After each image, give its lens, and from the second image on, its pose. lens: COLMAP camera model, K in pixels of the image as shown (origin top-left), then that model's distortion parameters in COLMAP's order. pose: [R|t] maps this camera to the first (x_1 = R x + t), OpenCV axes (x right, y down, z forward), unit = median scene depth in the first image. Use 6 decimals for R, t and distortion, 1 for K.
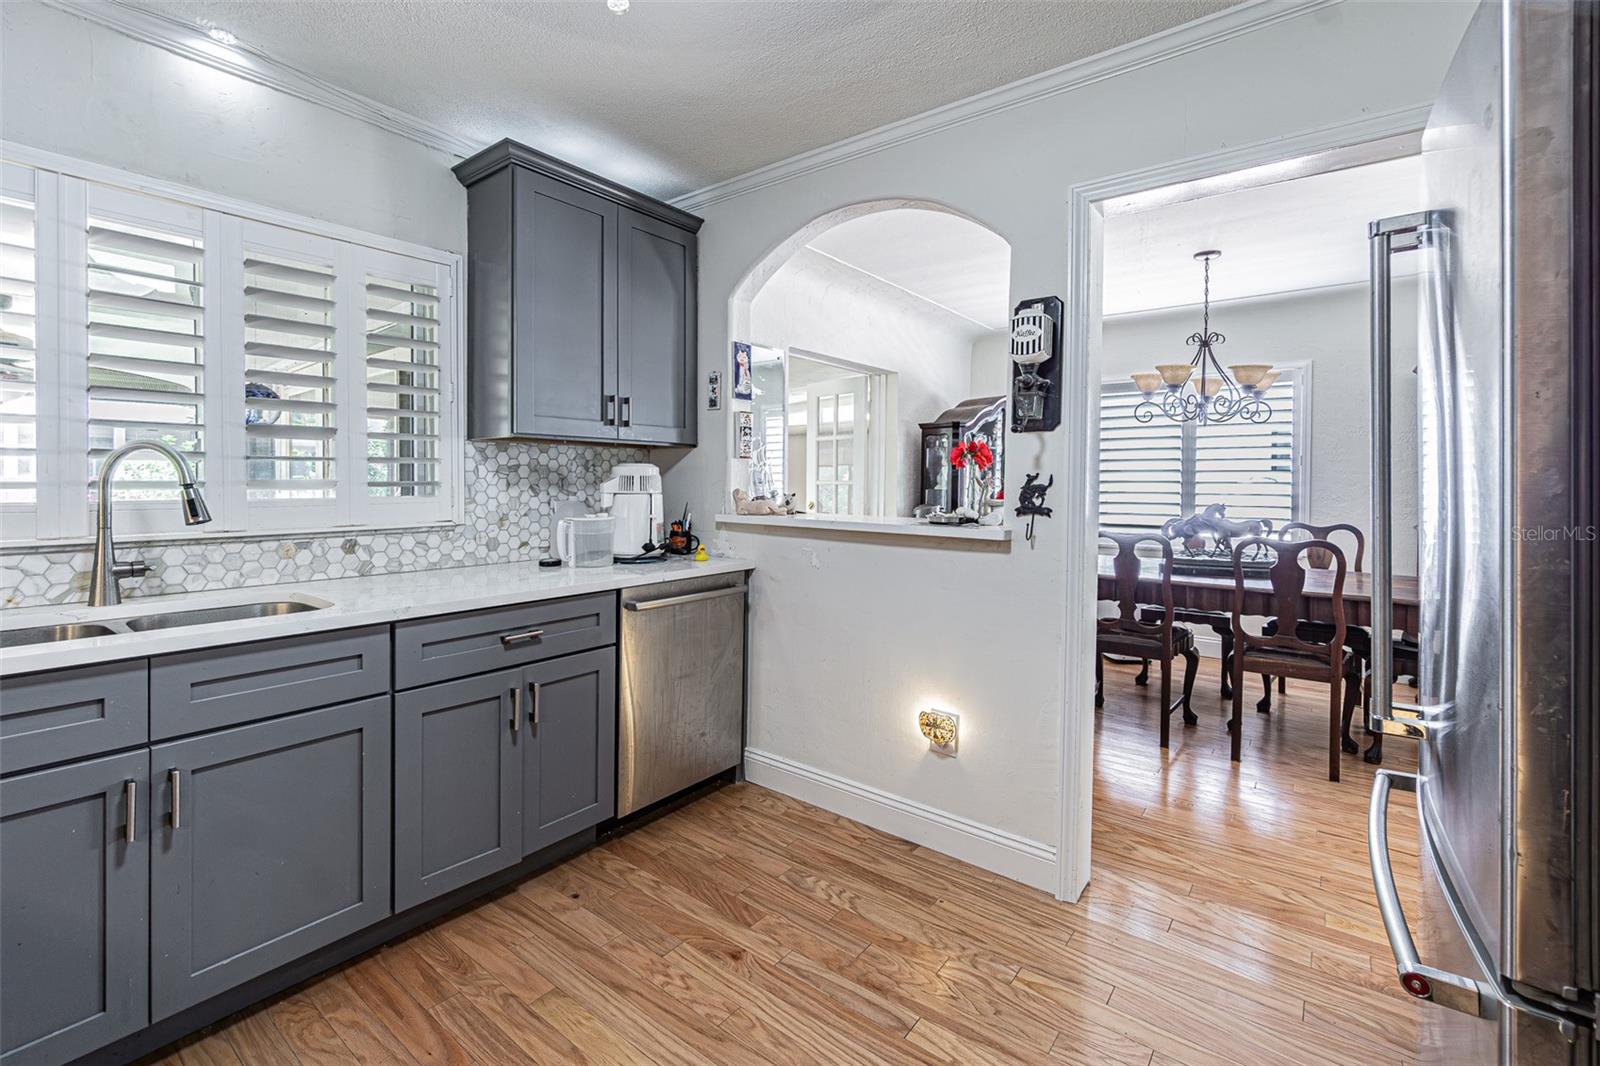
lens RADIAL K [[701.3, 0, 796.3], [0, 701.3, 487.9], [0, 0, 1]] dist [-0.002932, 0.000160]
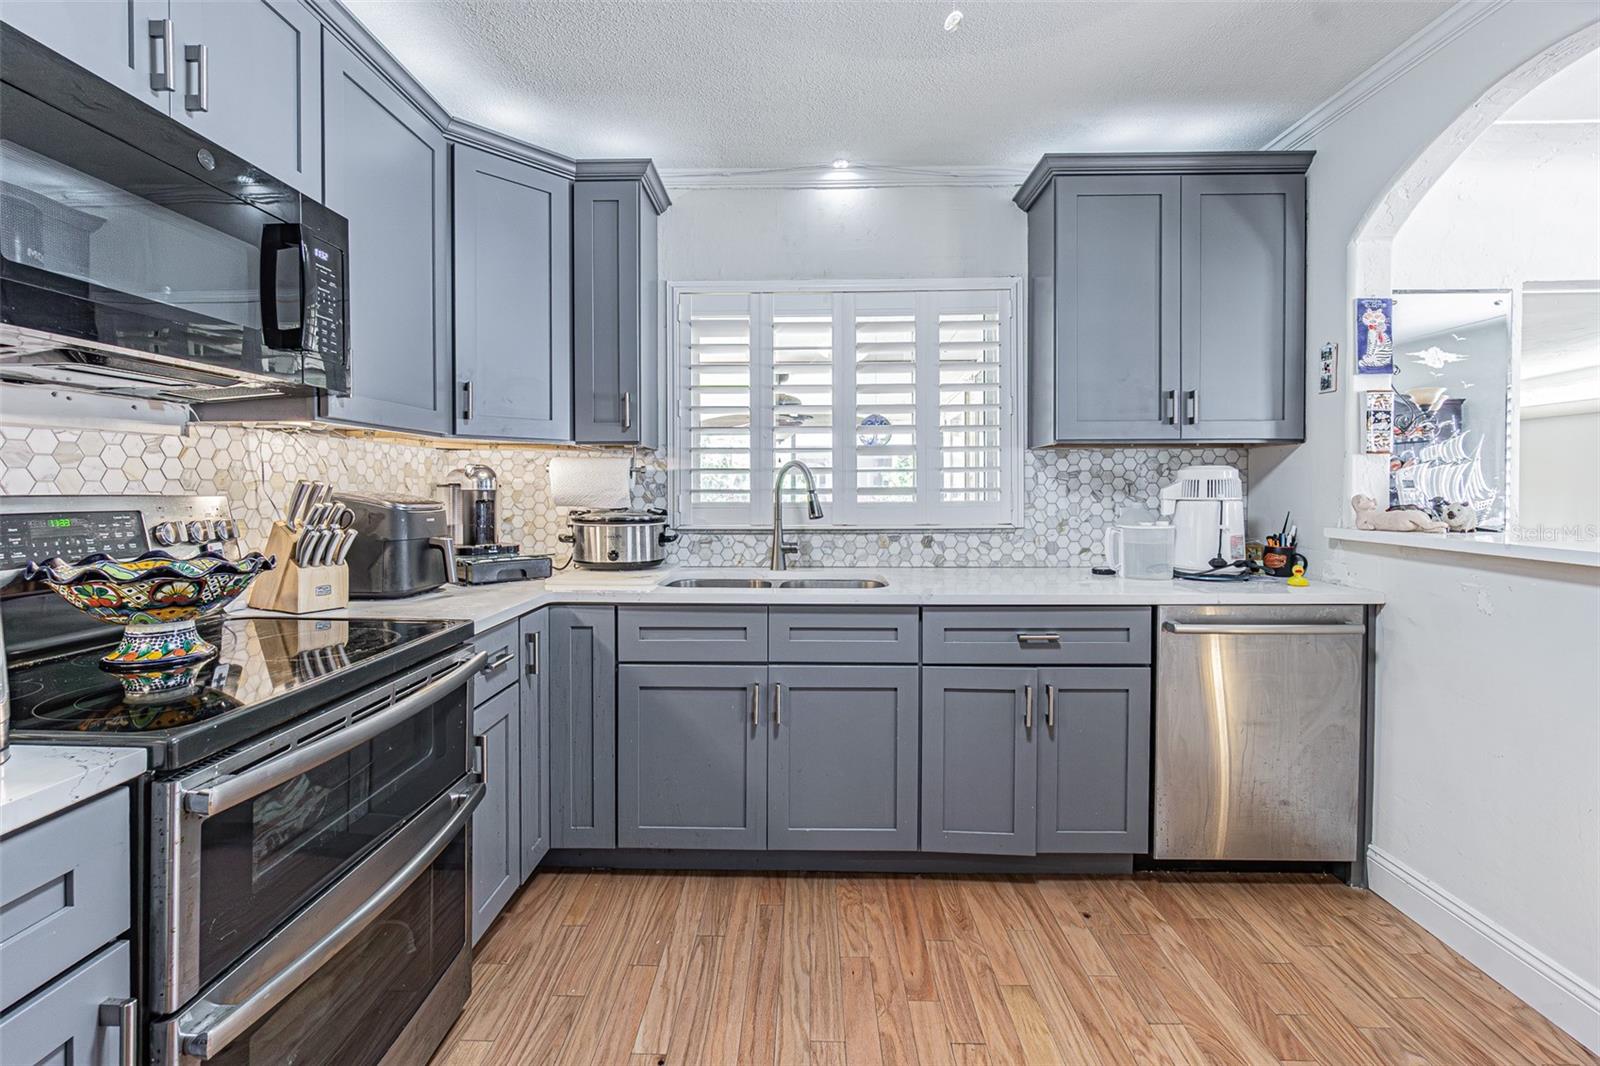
lens RADIAL K [[700.3, 0, 799.6], [0, 700.3, 497.7], [0, 0, 1]] dist [-0.000181, 0.000849]
pose [[0.599584, 0.004777, -0.800297, 0.178826], [-0.001701, 0.999988, 0.004694, 0.001683], [0.800310, -0.001453, 0.599585, 0.084903]]
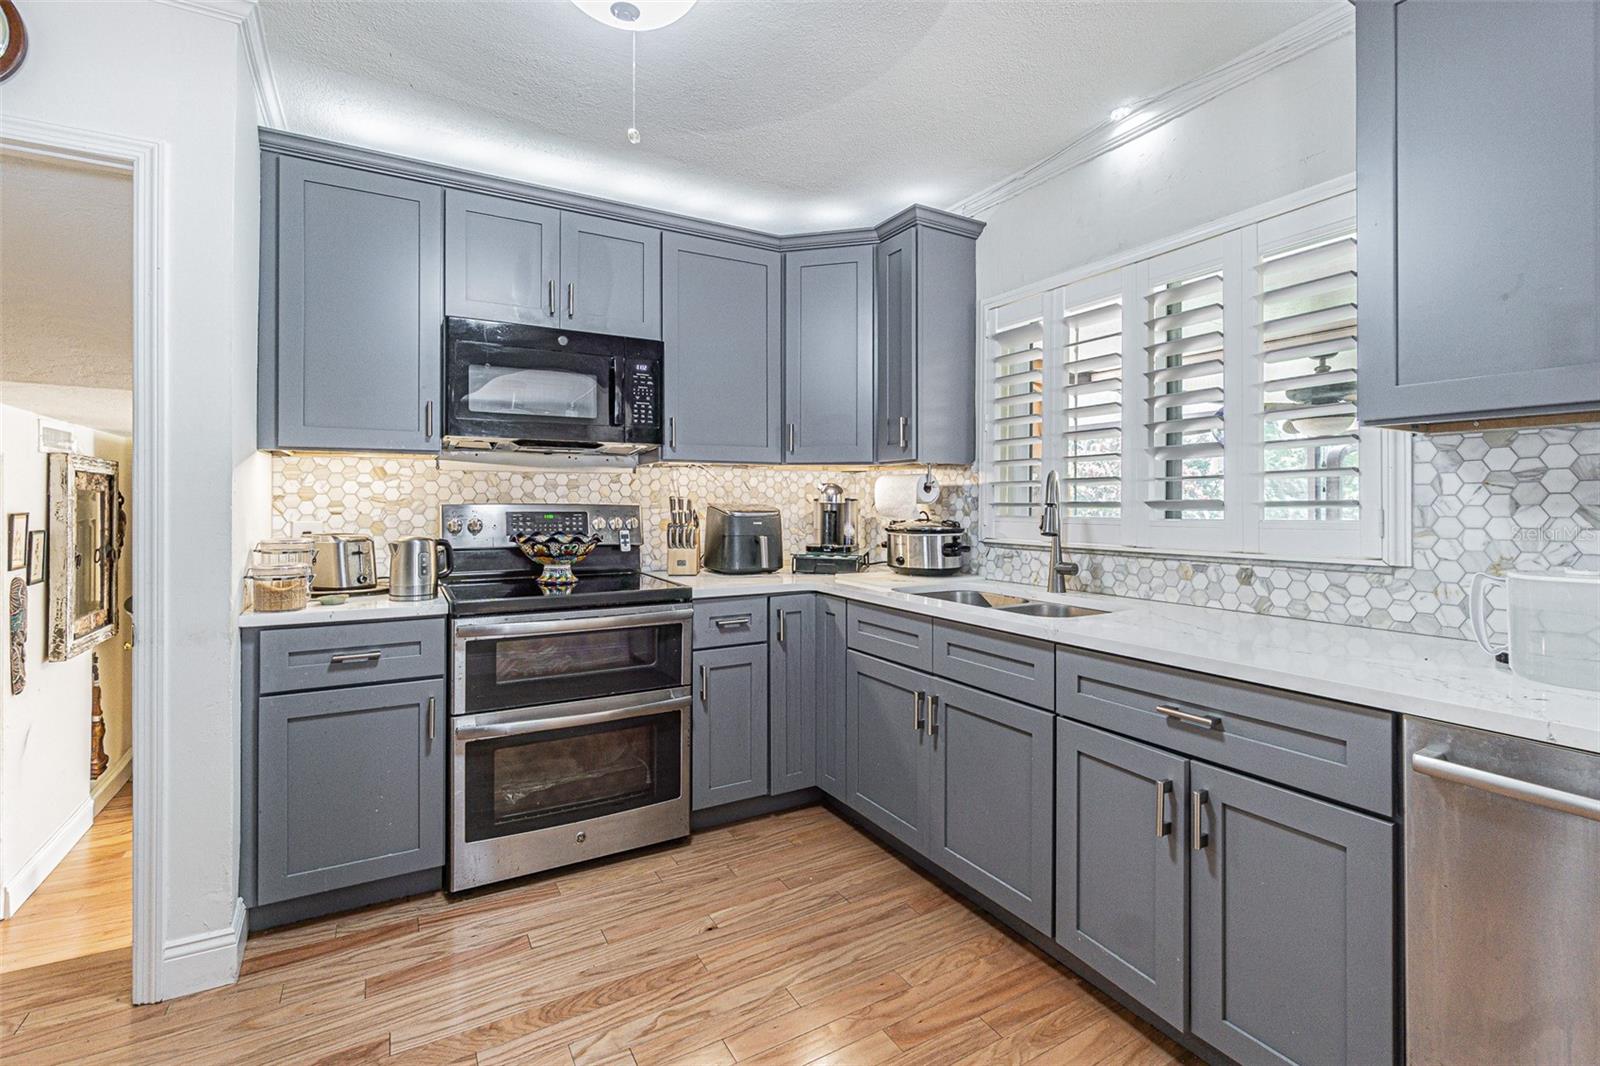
lens RADIAL K [[719.6, 0, 796.5], [0, 719.6, 500.8], [0, 0, 1]] dist [0.000329, 0.000181]
pose [[-0.383851, -0.009764, -0.923343, 0.355264], [-0.010417, 0.999926, -0.006244, 0.001213], [0.923336, 0.007221, -0.383925, 0.738815]]
